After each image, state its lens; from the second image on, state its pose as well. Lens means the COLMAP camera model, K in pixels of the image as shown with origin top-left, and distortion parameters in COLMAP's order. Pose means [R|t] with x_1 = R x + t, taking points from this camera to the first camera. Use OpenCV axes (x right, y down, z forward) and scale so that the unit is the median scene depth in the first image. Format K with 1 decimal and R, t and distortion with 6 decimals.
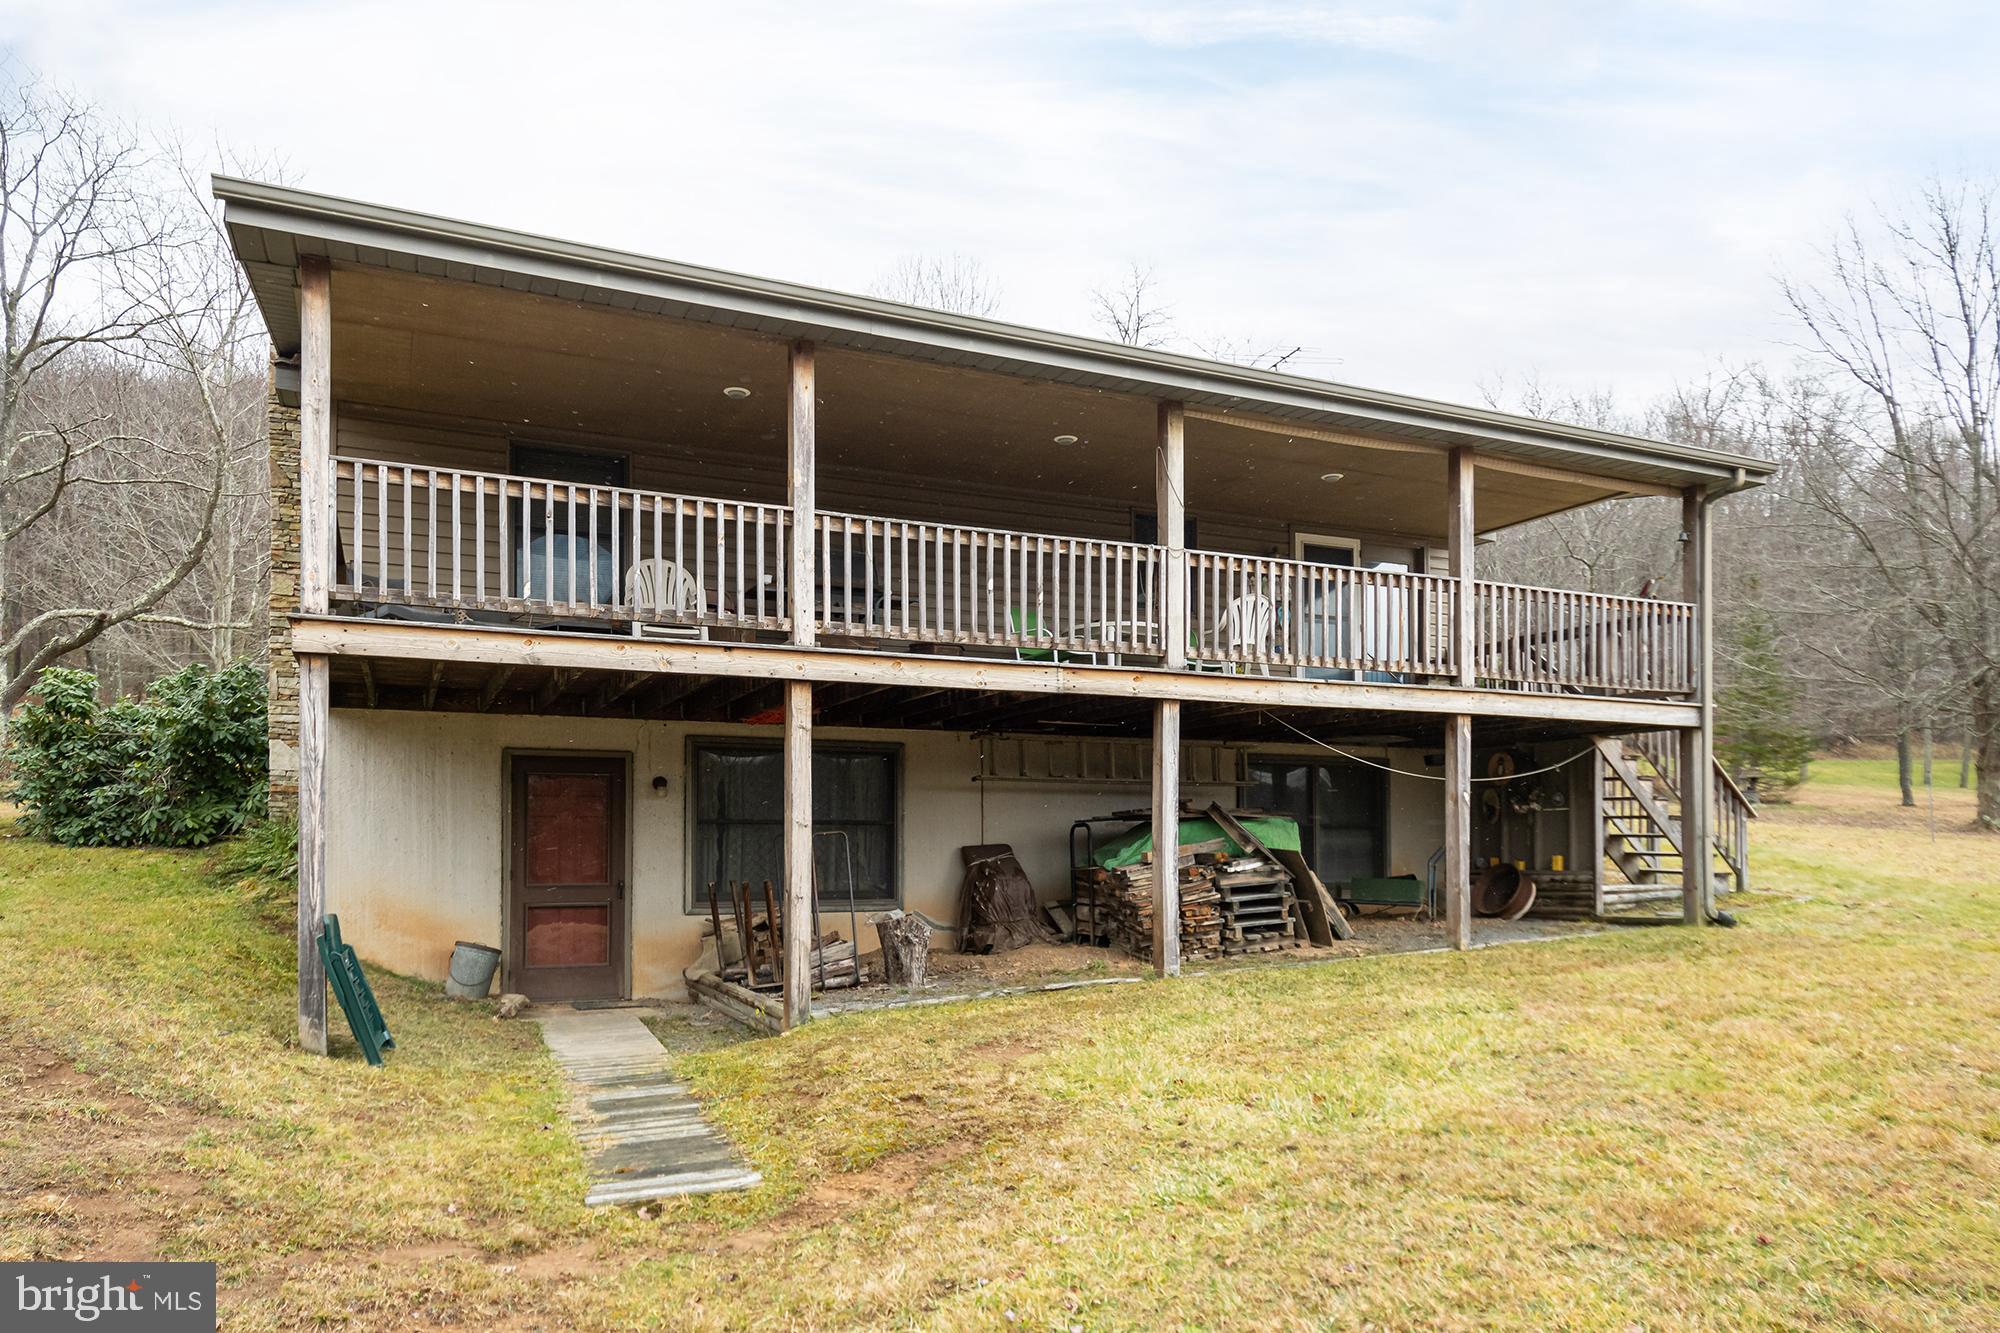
lens RADIAL K [[1300.0, 0, 992.8], [0, 1300.0, 793.4], [0, 0, 1]] dist [0.004160, -0.005755]
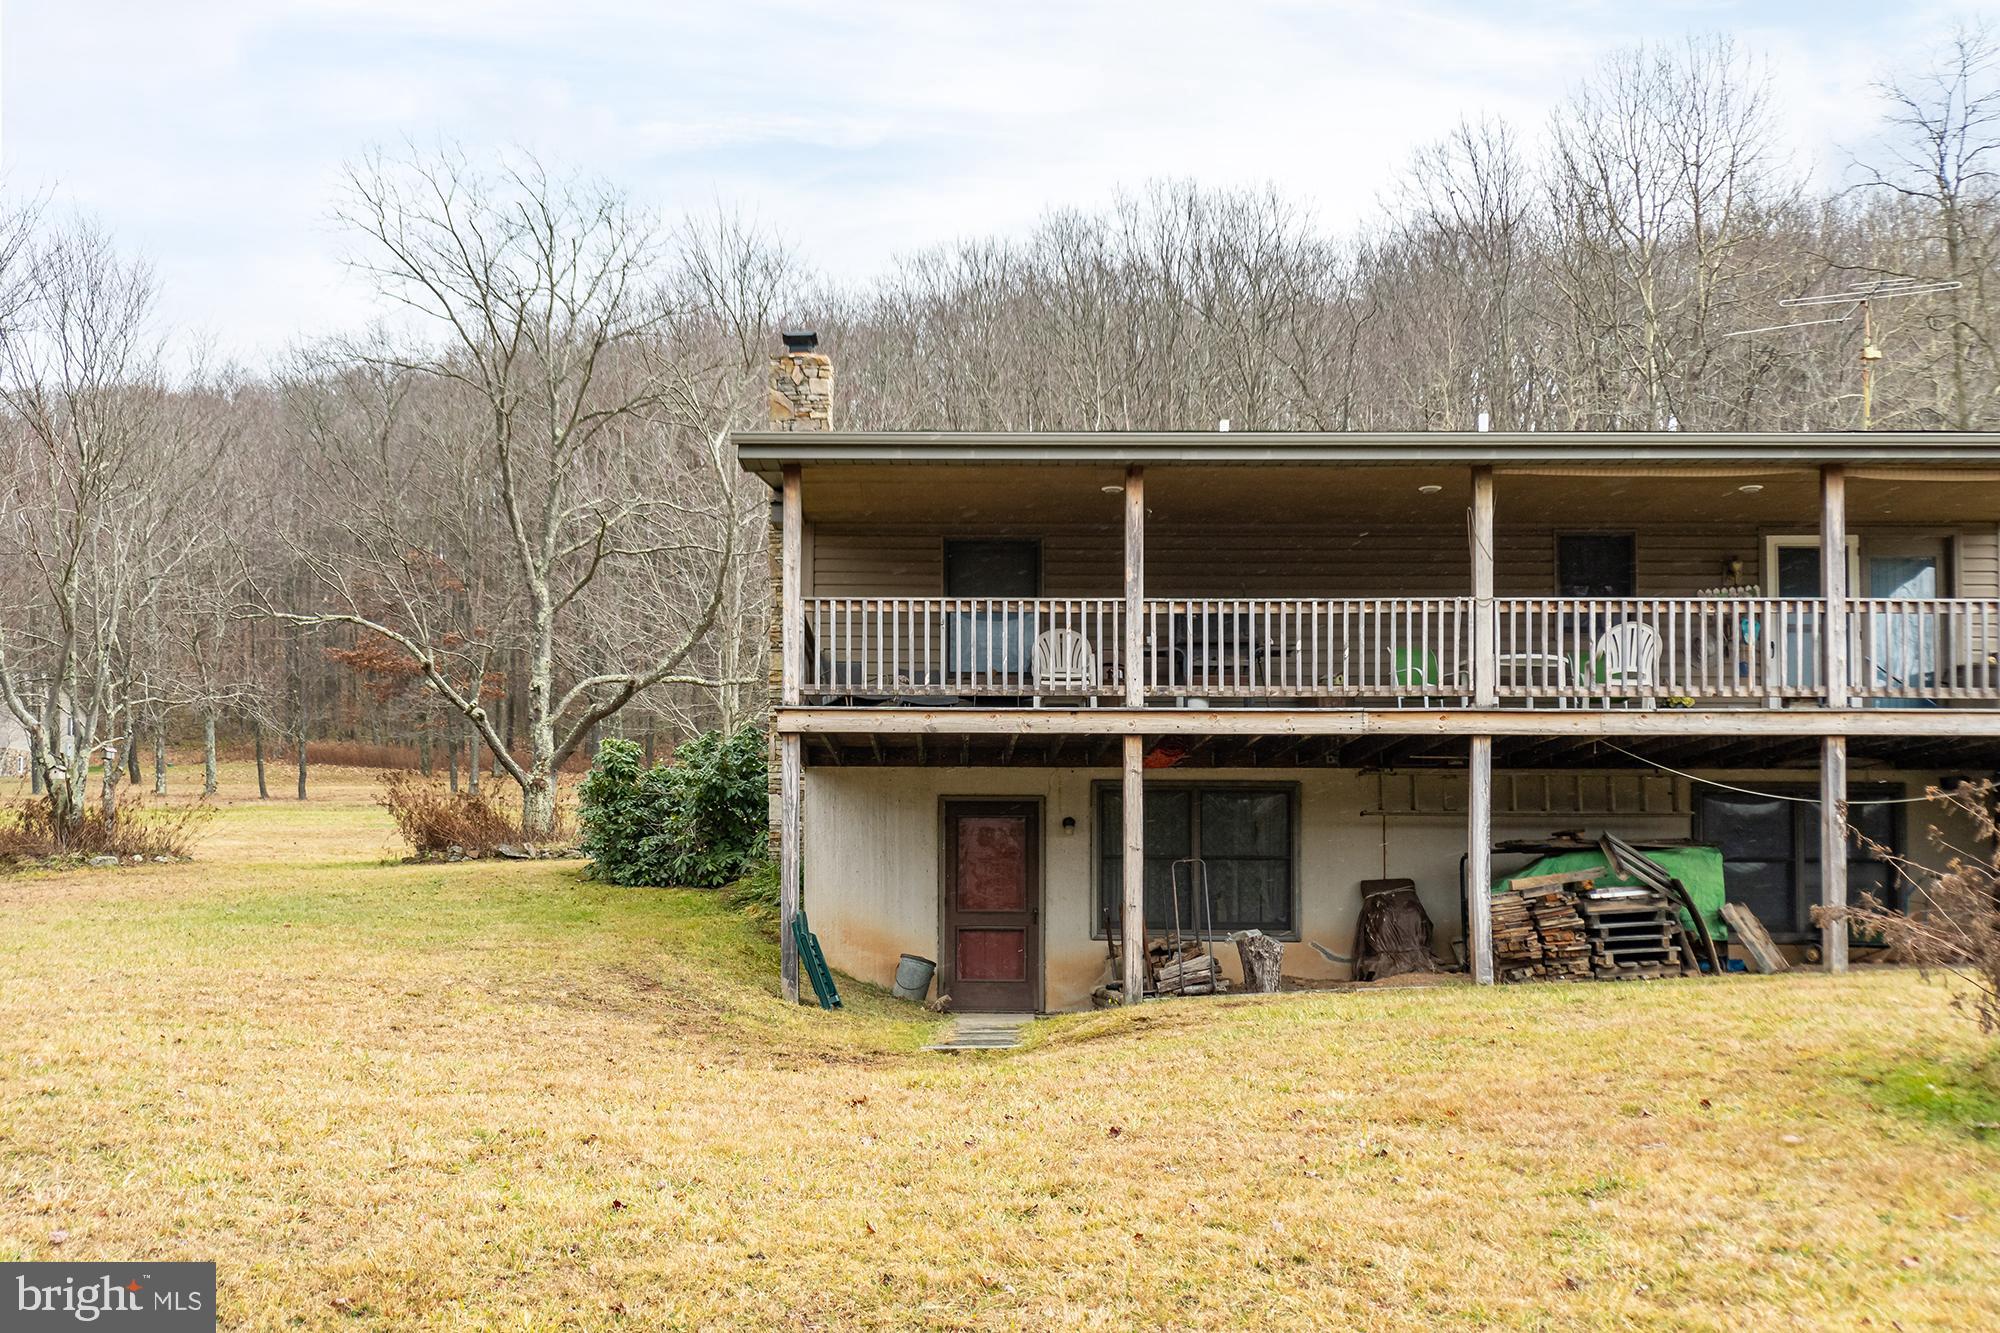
lens RADIAL K [[2117.0, 0, 1000.0], [0, 2117.0, 666.5], [0, 0, 1]] dist [0.009707, -0.003160]
pose [[0.918488, -0.050710, -0.392185, 0.414538], [0.012458, 0.994962, -0.099474, 0.038858], [0.395253, 0.086479, 0.914492, -0.715925]]
